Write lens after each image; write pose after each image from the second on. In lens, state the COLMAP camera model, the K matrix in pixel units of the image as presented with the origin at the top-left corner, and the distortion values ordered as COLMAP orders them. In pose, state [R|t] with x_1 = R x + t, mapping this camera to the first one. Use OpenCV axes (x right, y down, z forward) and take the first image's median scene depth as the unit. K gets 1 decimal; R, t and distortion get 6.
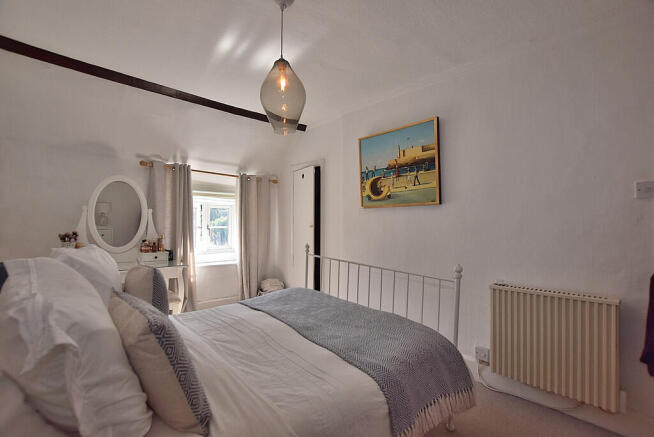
lens RADIAL K [[291.6, 0, 325.6], [0, 291.6, 218.3], [0, 0, 1]] dist [-0.000475, -0.000085]
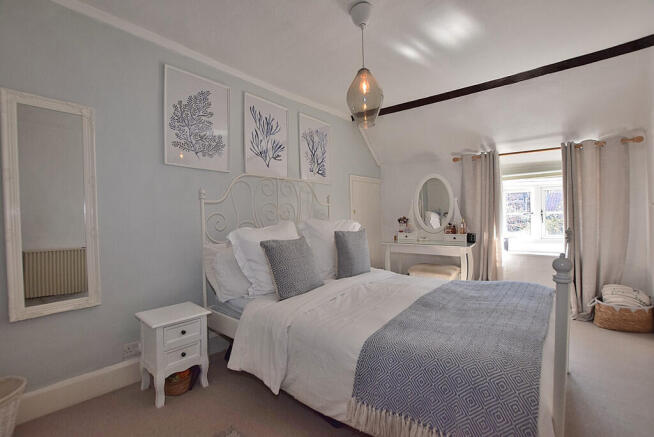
lens RADIAL K [[291.6, 0, 325.6], [0, 291.6, 218.3], [0, 0, 1]] dist [-0.000475, -0.000085]
pose [[0.175859, -0.012956, -0.984330, 0.412356], [0.032383, 0.999448, -0.007370, 0.038368], [0.983883, -0.030580, 0.176181, 0.240651]]
